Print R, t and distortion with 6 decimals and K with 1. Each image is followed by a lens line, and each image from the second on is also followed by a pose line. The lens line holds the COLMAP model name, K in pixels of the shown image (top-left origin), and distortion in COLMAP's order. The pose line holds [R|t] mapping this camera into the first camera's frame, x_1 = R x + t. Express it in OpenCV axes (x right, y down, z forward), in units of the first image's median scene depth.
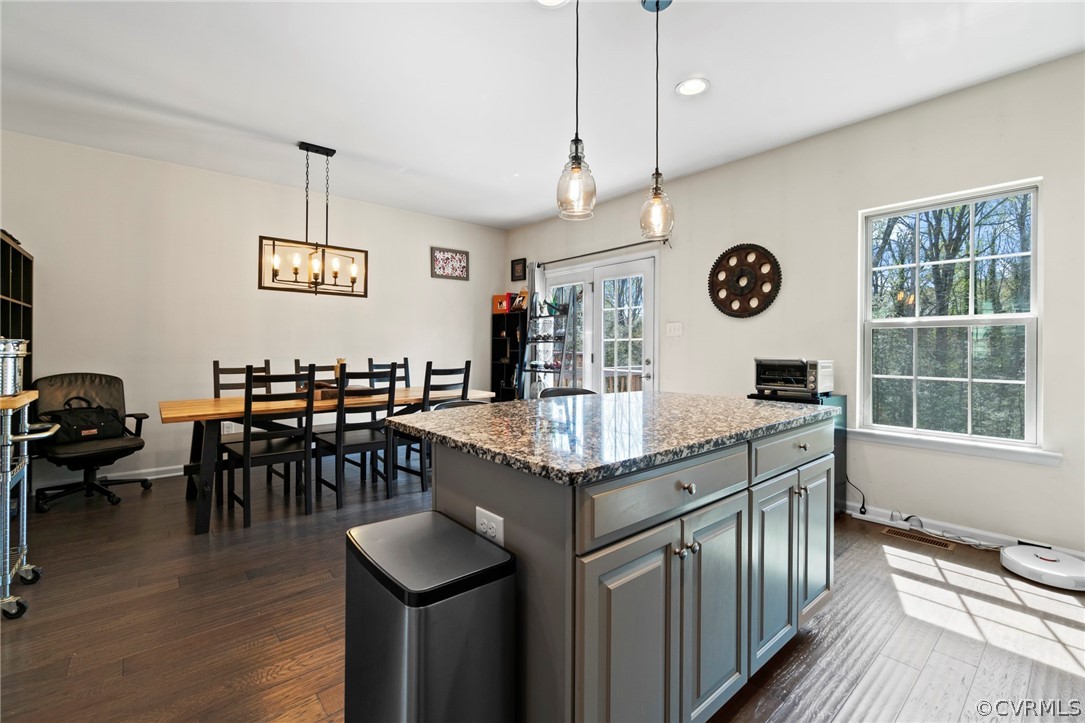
lens RADIAL K [[468.6, 0, 532.4], [0, 468.6, 345.4], [0, 0, 1]] dist [-0.007899, 0.001522]
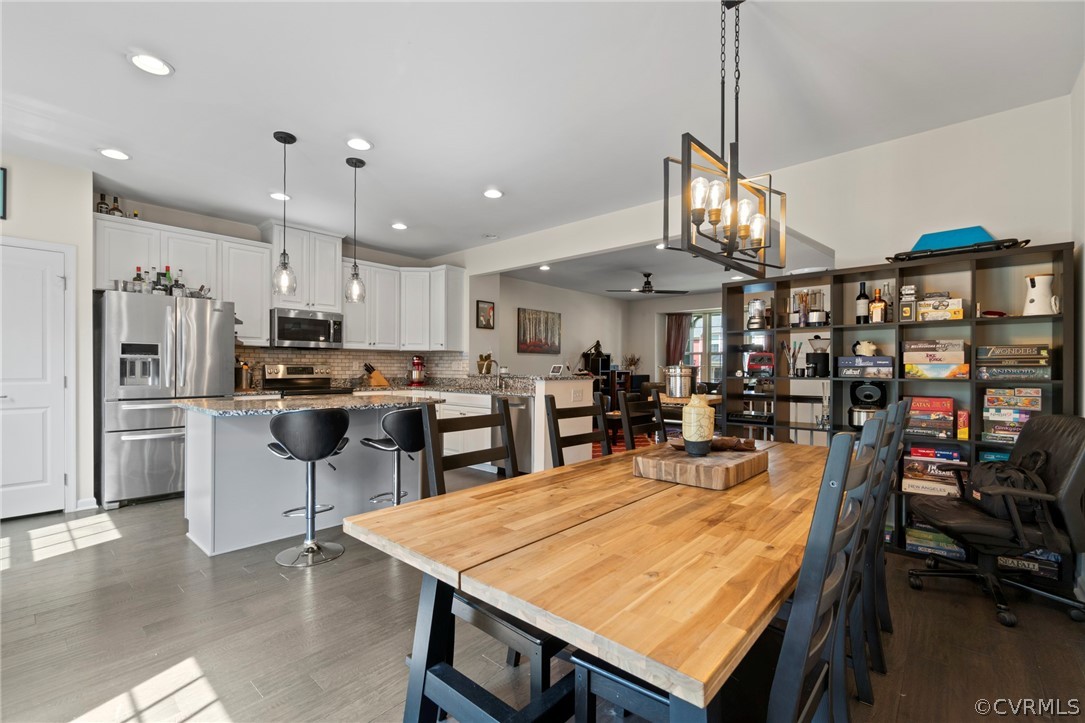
lens RADIAL K [[468.6, 0, 538.2], [0, 468.6, 368.4], [0, 0, 1]] dist [-0.007899, 0.001522]
pose [[-0.988569, -0.007929, -0.150558, -0.169675], [-0.007201, 0.999960, -0.005379, 0.004733], [0.150595, -0.004233, -0.988586, 1.417493]]
